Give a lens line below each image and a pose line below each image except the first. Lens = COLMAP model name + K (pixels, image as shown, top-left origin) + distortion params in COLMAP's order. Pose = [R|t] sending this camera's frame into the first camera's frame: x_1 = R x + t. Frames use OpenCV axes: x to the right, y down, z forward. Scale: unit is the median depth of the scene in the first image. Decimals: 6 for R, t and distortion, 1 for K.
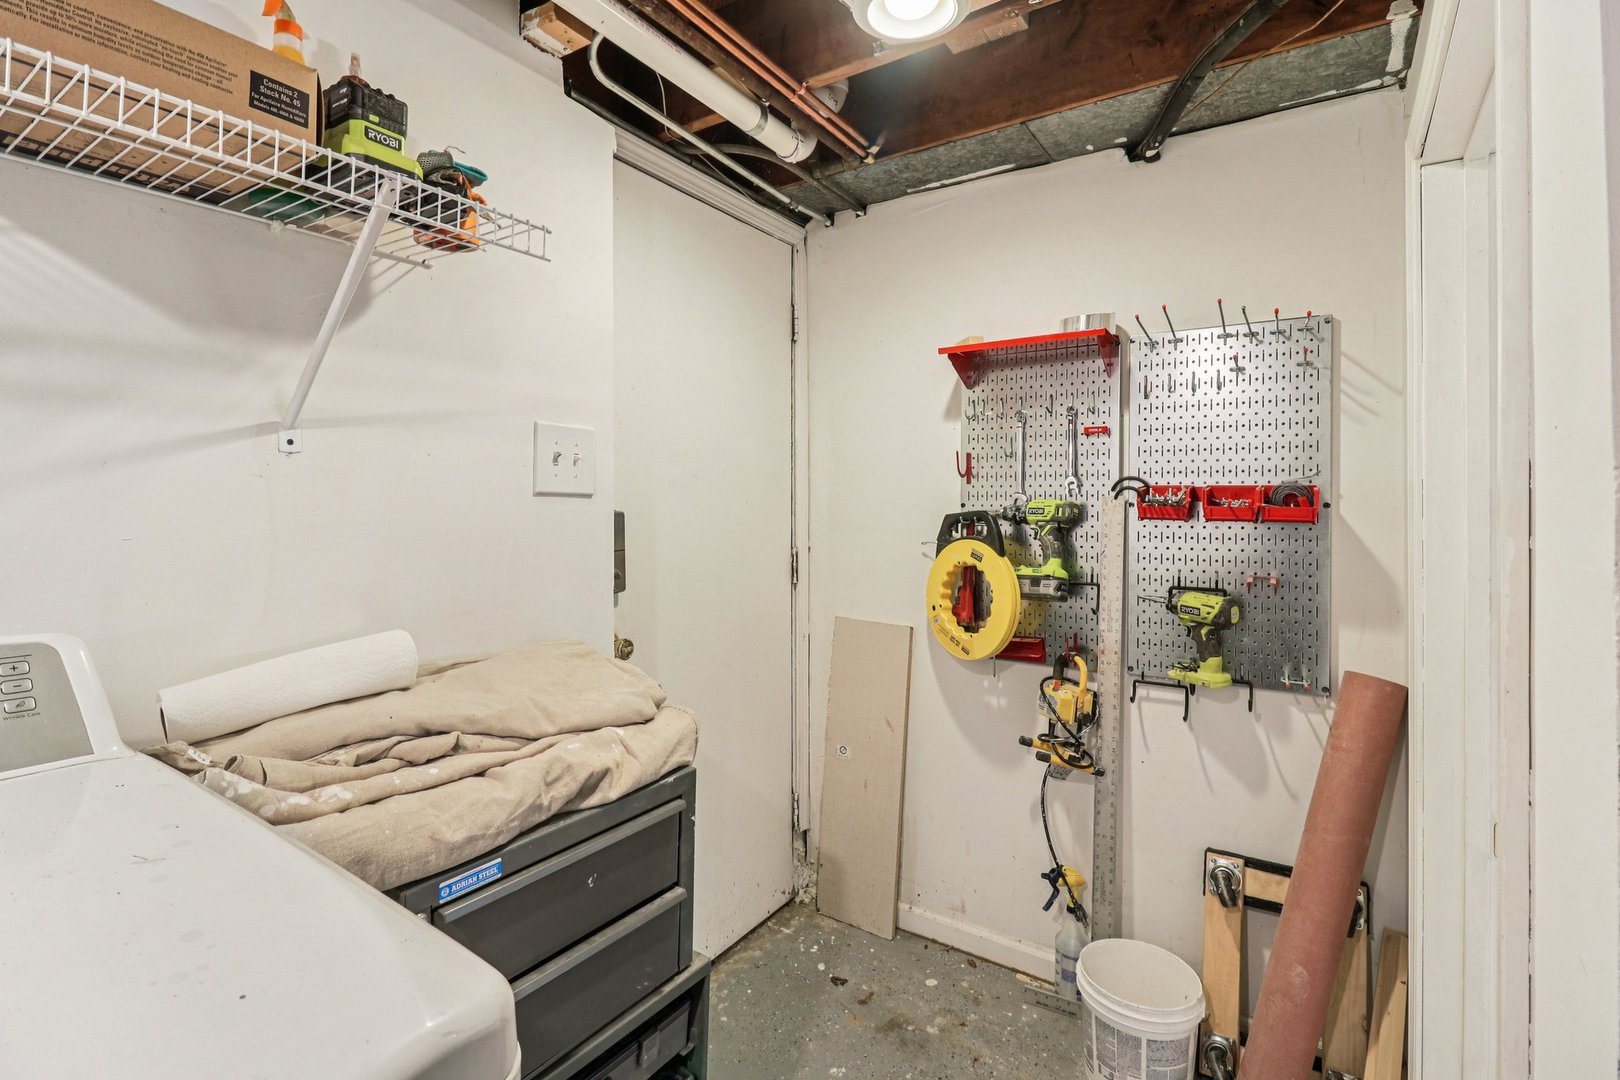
lens RADIAL K [[763.6, 0, 802.7], [0, 763.6, 518.7], [0, 0, 1]] dist [0.002778, -0.017054]
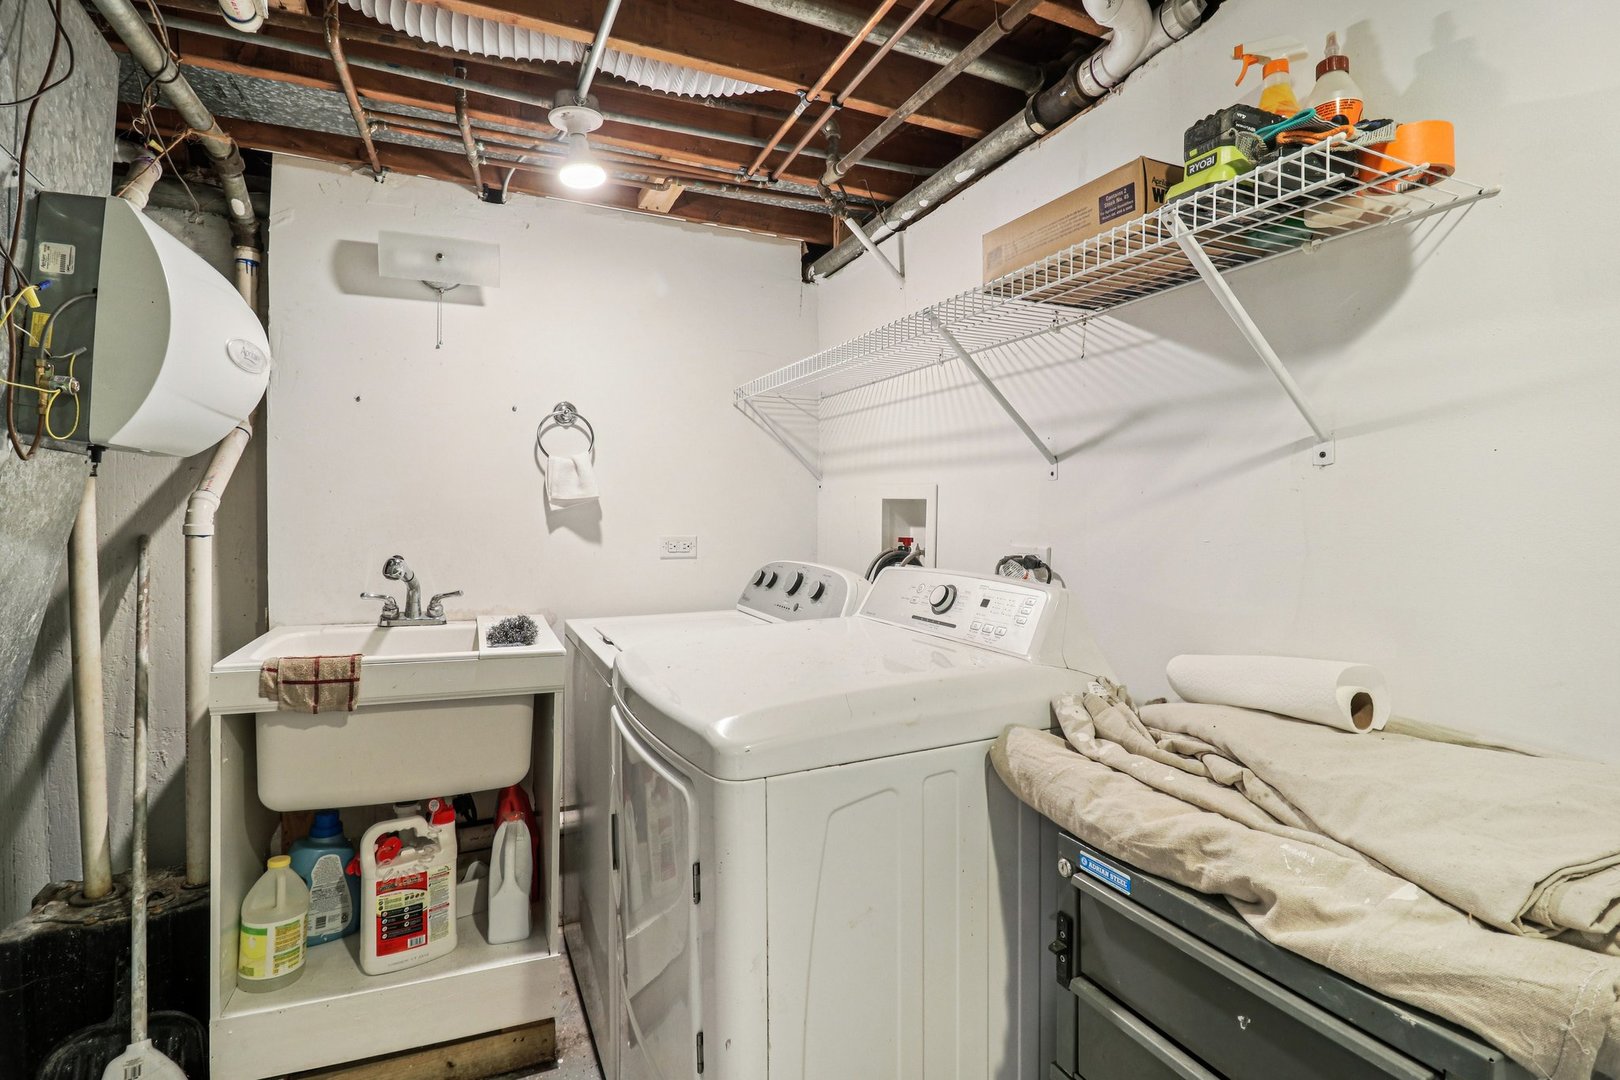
lens RADIAL K [[763.6, 0, 802.7], [0, 763.6, 518.7], [0, 0, 1]] dist [0.002778, -0.017054]
pose [[-0.528638, -0.005212, -0.848831, 0.570955], [-0.034632, 0.999281, 0.015432, -0.008723], [0.848140, 0.037554, -0.528439, 1.008854]]
